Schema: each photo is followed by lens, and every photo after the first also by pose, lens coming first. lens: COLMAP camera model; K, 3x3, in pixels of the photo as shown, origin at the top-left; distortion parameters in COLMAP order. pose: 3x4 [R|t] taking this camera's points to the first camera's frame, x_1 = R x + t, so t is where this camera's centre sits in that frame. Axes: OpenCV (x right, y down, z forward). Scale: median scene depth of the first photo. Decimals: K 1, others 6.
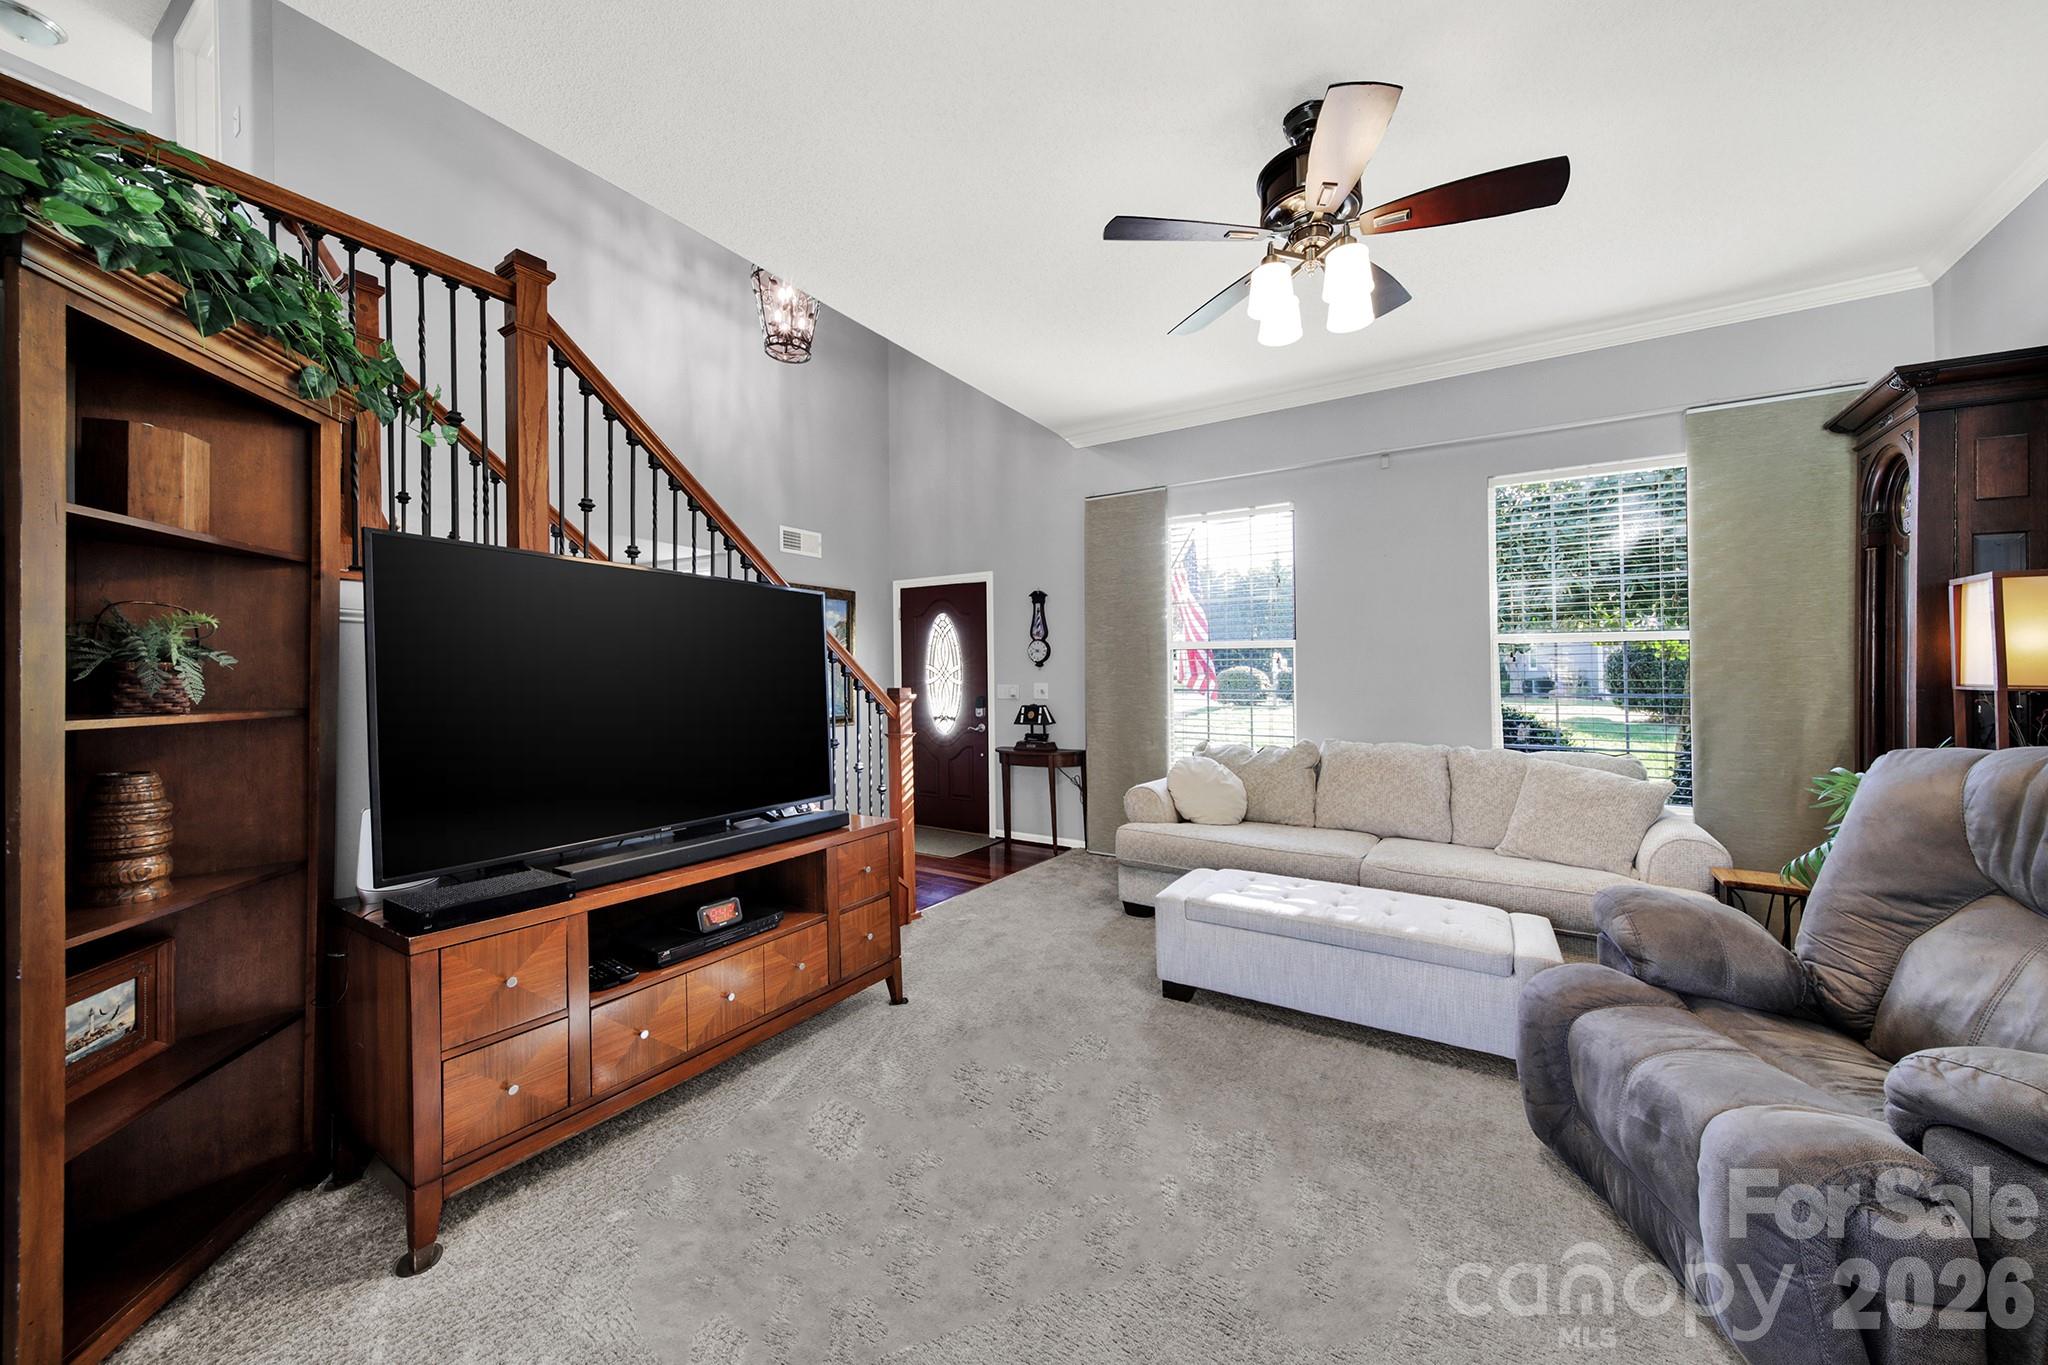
lens RADIAL K [[745.5, 0, 1024.8], [0, 745.5, 673.6], [0, 0, 1]] dist [-0.003105, 0.000433]
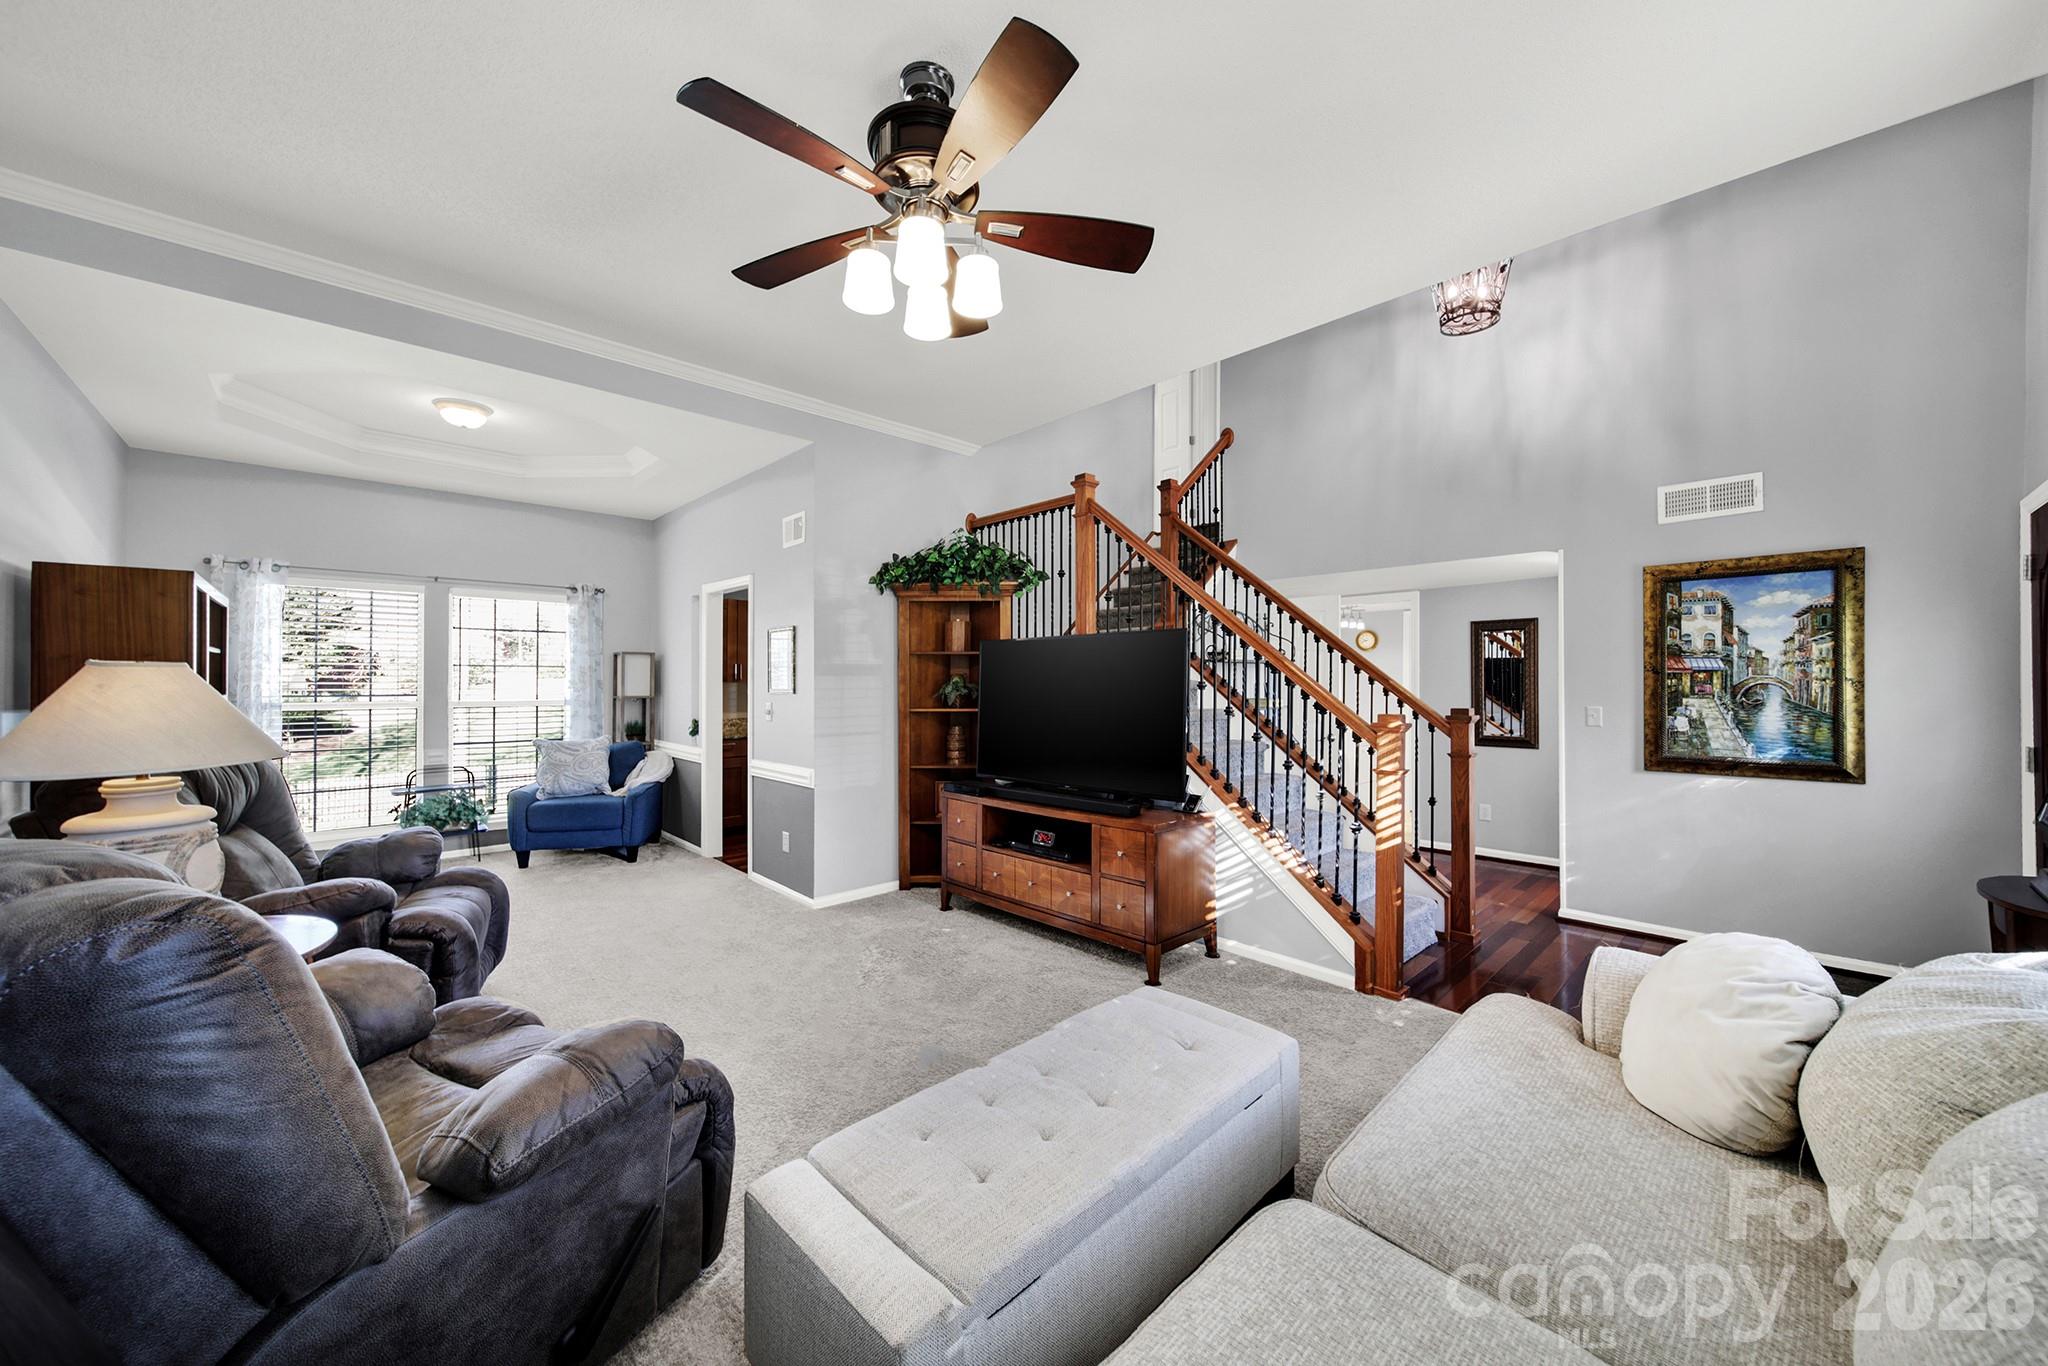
lens RADIAL K [[745.5, 0, 1023.8], [0, 745.5, 680.1], [0, 0, 1]] dist [-0.003105, 0.000433]
pose [[-0.232886, 0.003061, -0.972499, 1.327910], [0.007942, 0.999968, 0.001246, -0.046075], [0.972472, -0.007434, -0.232903, 1.414694]]
